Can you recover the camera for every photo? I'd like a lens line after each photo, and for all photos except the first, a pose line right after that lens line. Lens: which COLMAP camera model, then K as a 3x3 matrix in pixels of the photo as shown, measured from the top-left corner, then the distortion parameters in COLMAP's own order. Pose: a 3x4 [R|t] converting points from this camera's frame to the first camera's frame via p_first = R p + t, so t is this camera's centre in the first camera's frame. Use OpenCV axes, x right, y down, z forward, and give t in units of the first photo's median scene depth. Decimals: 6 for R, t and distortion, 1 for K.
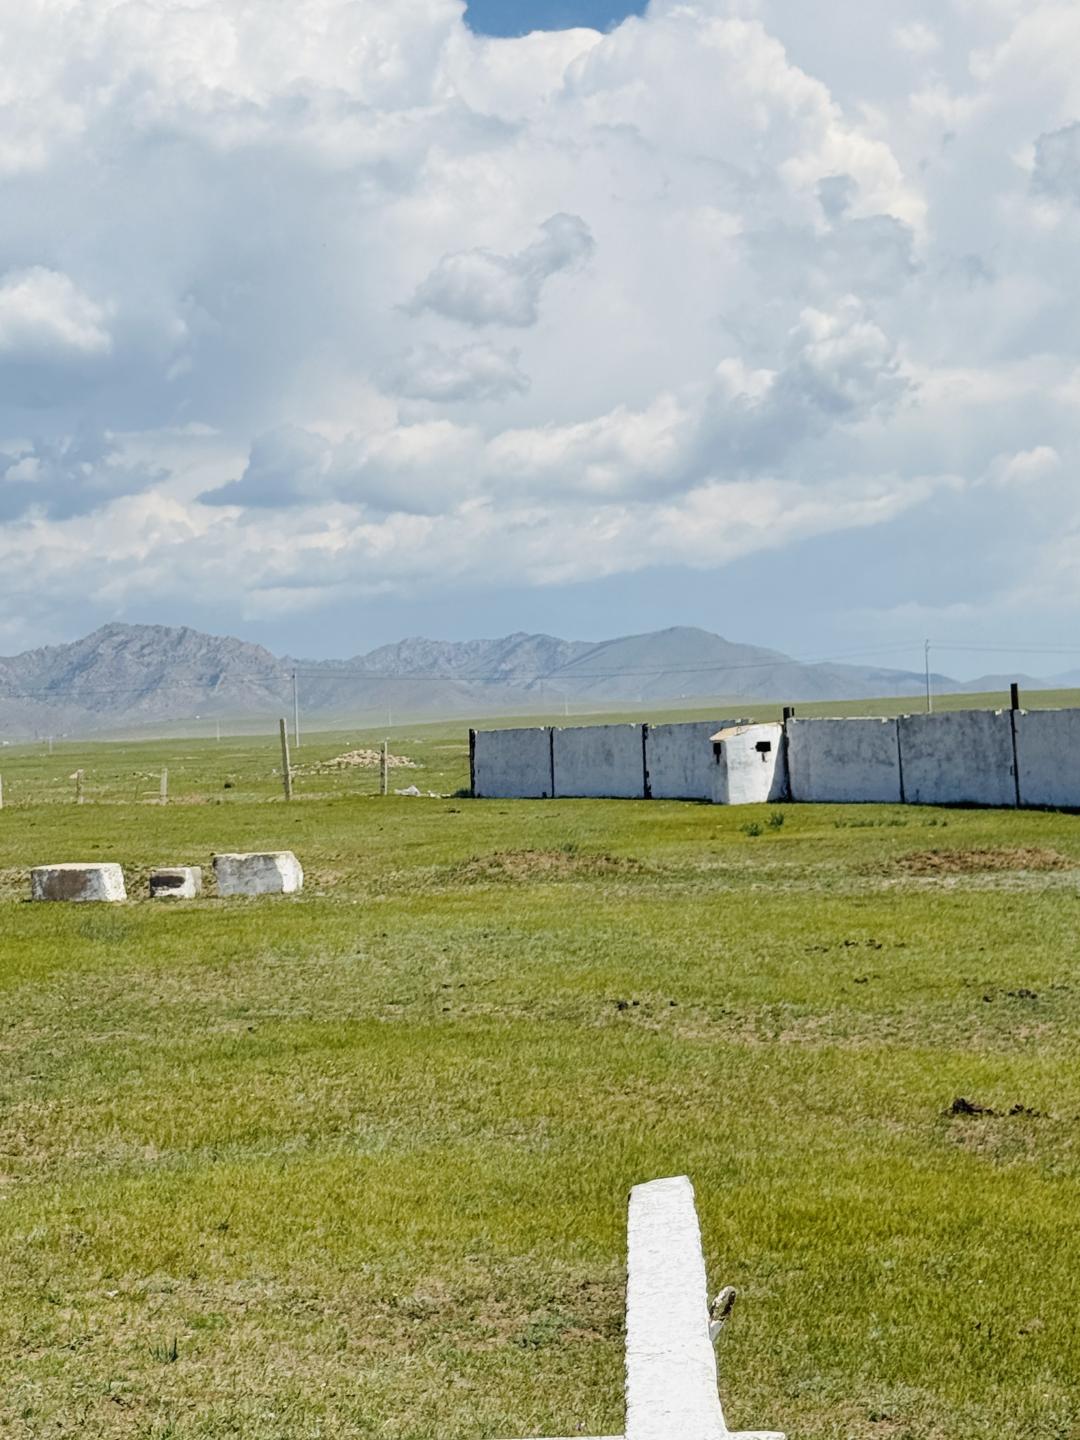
lens RADIAL K [[3069.4, 0, 540.0], [0, 3069.4, 720.0], [0, 0, 1]] dist [0.075363, 0.304864]
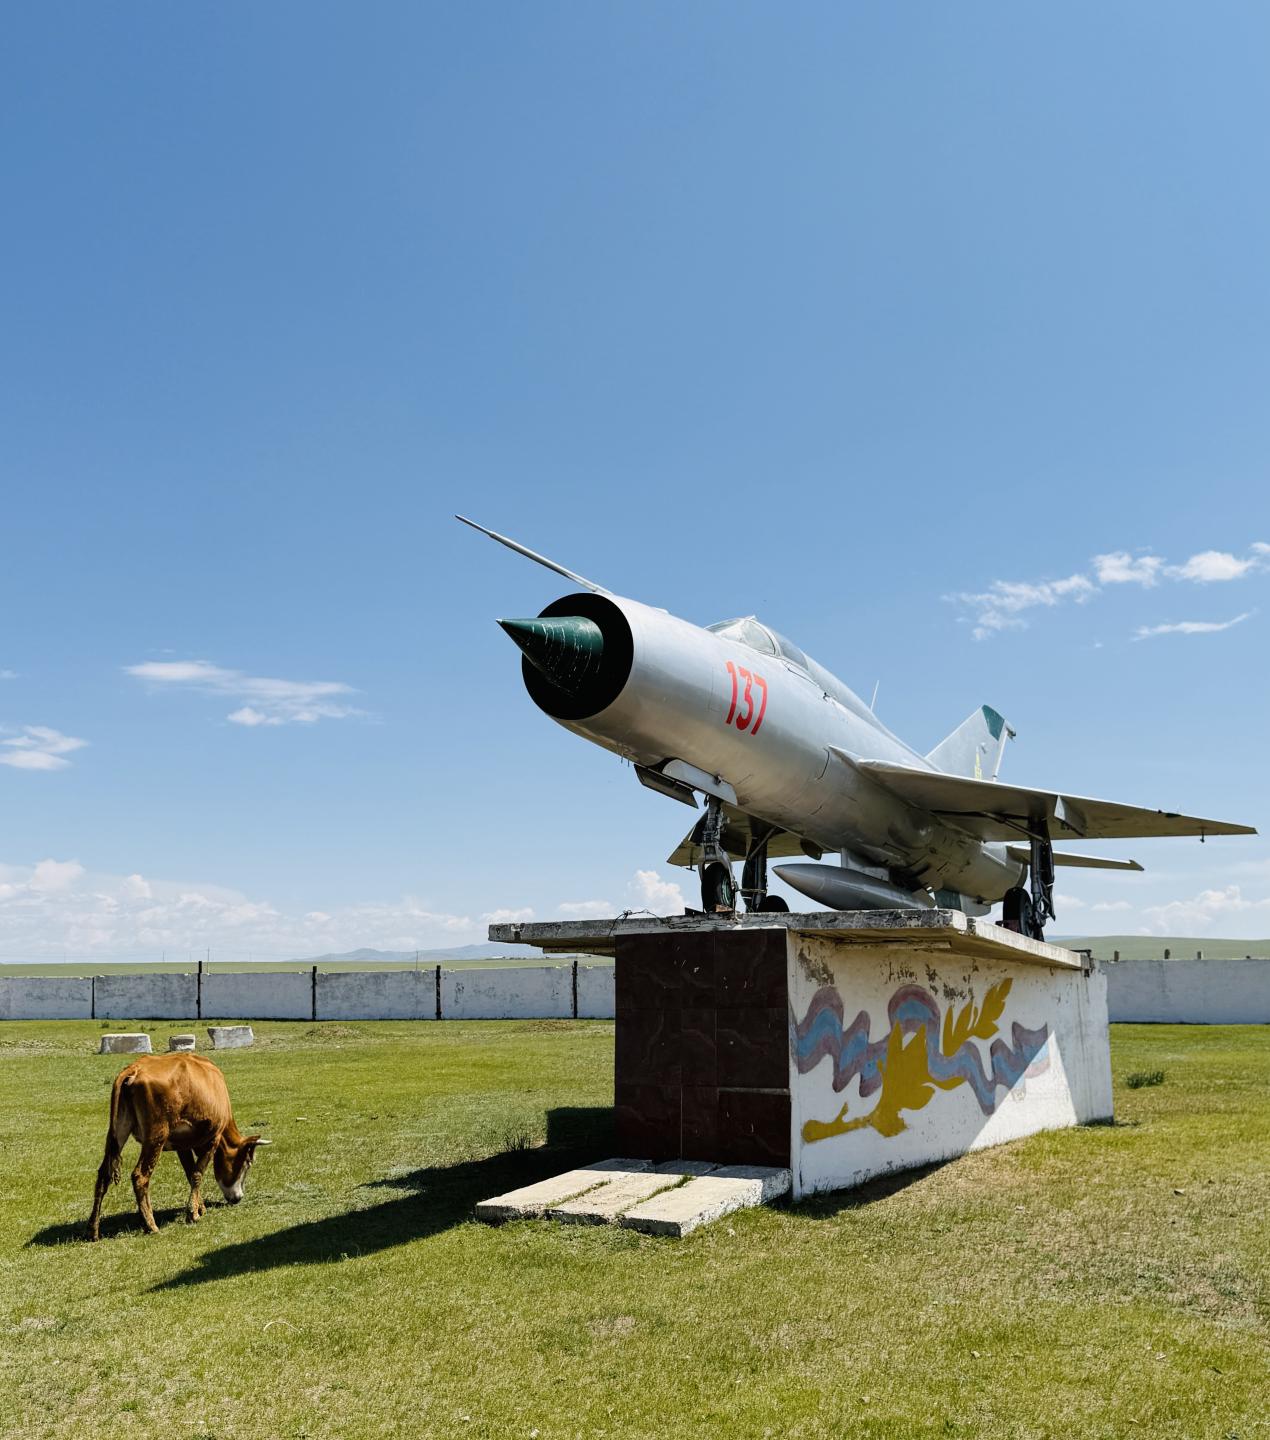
lens RADIAL K [[1410.4, 0, 633.6], [0, 1410.4, 836.3], [0, 0, 1]] dist [0.097071, -0.000877]
pose [[0.661960, 0.102724, 0.742467, -0.344840], [-0.016456, 0.992317, -0.122621, 0.016370], [-0.749359, 0.068952, 0.658564, 0.098795]]
